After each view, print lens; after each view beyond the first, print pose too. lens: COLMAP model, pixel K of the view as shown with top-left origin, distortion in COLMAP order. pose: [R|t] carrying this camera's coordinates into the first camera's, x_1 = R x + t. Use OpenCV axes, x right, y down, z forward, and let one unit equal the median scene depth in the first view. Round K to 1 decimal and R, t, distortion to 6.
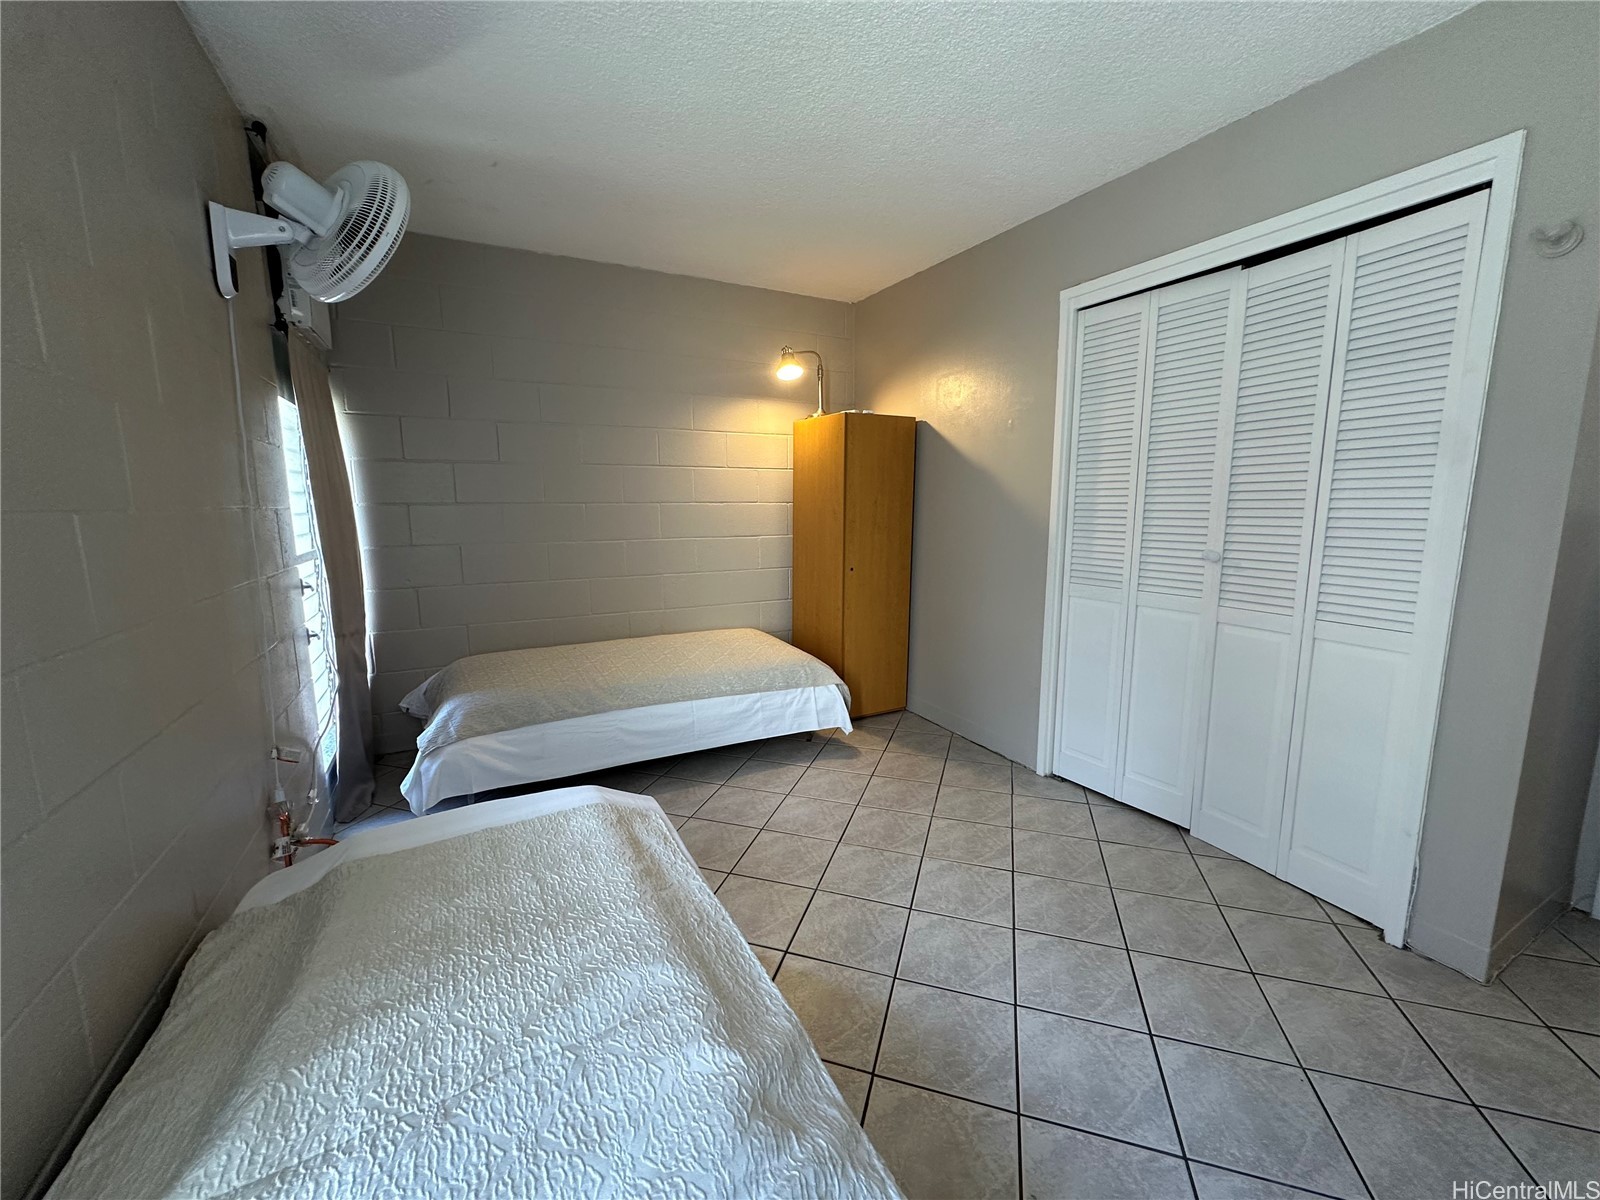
lens RADIAL K [[636.7, 0, 800.0], [0, 636.7, 600.0], [0, 0, 1]] dist [-0.000251, -0.000014]
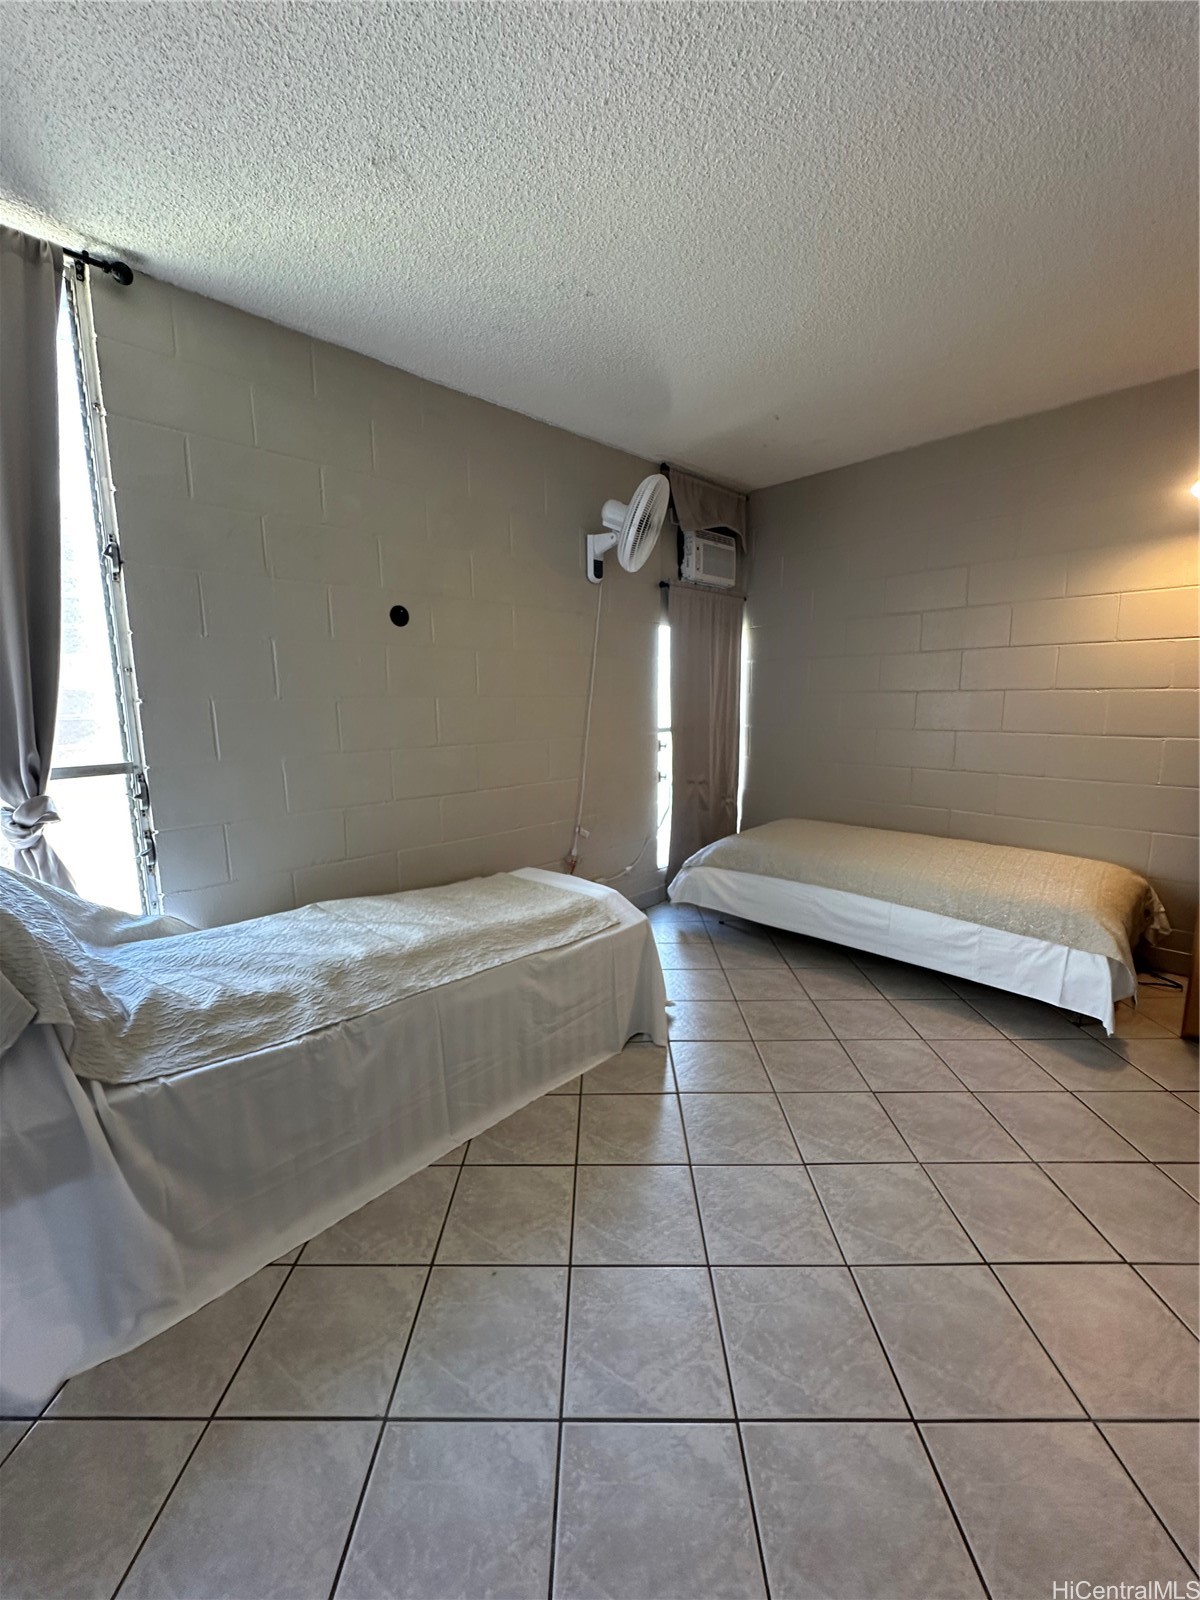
lens RADIAL K [[636.7, 0, 600.0], [0, 636.7, 800.0], [0, 0, 1]] dist [-0.000251, -0.000014]
pose [[0.295403, 0.153873, -0.942900, 0.610743], [-0.135642, 0.983702, 0.118036, -0.046739], [0.945695, 0.093028, 0.311460, 0.314328]]
